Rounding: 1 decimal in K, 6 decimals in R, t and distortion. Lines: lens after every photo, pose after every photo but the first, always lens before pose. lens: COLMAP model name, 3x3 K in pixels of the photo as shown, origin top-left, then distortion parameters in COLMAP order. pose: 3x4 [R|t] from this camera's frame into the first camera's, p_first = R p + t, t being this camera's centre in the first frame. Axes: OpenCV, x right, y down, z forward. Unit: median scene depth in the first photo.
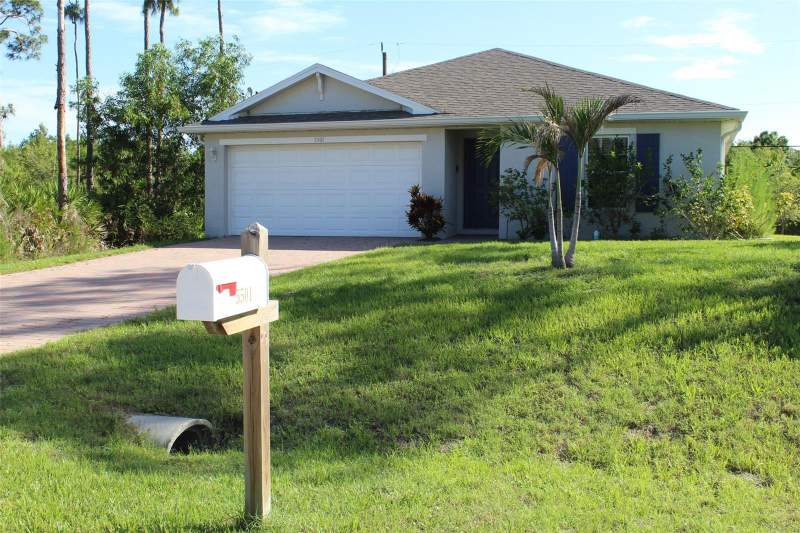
lens RADIAL K [[920.3, 0, 400.0], [0, 920.3, 266.5], [0, 0, 1]] dist [-0.037535, -0.002067]
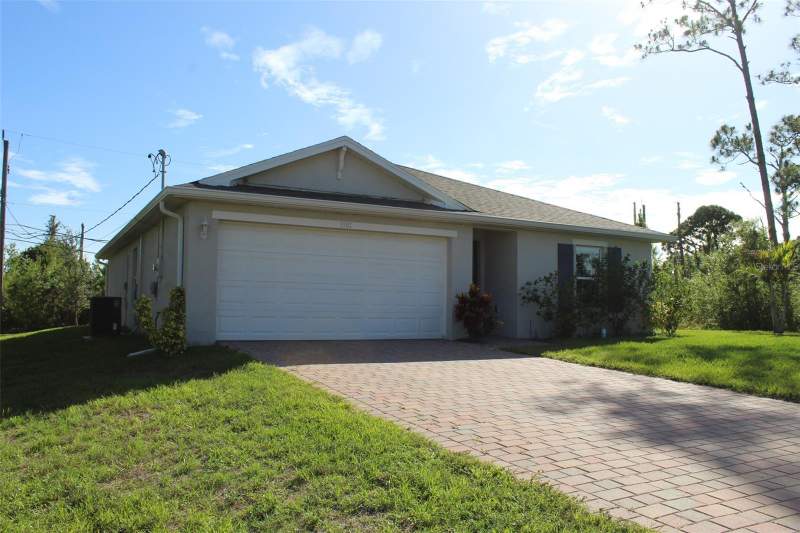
lens RADIAL K [[667.0, 0, 400.0], [0, 667.0, 266.5], [0, 0, 1]] dist [-0.050540, 0.007609]
pose [[0.690451, 0.054530, 0.721321, -0.500210], [0.032779, 0.993772, -0.106502, -0.033874], [-0.722636, 0.097179, 0.684363, 0.559022]]
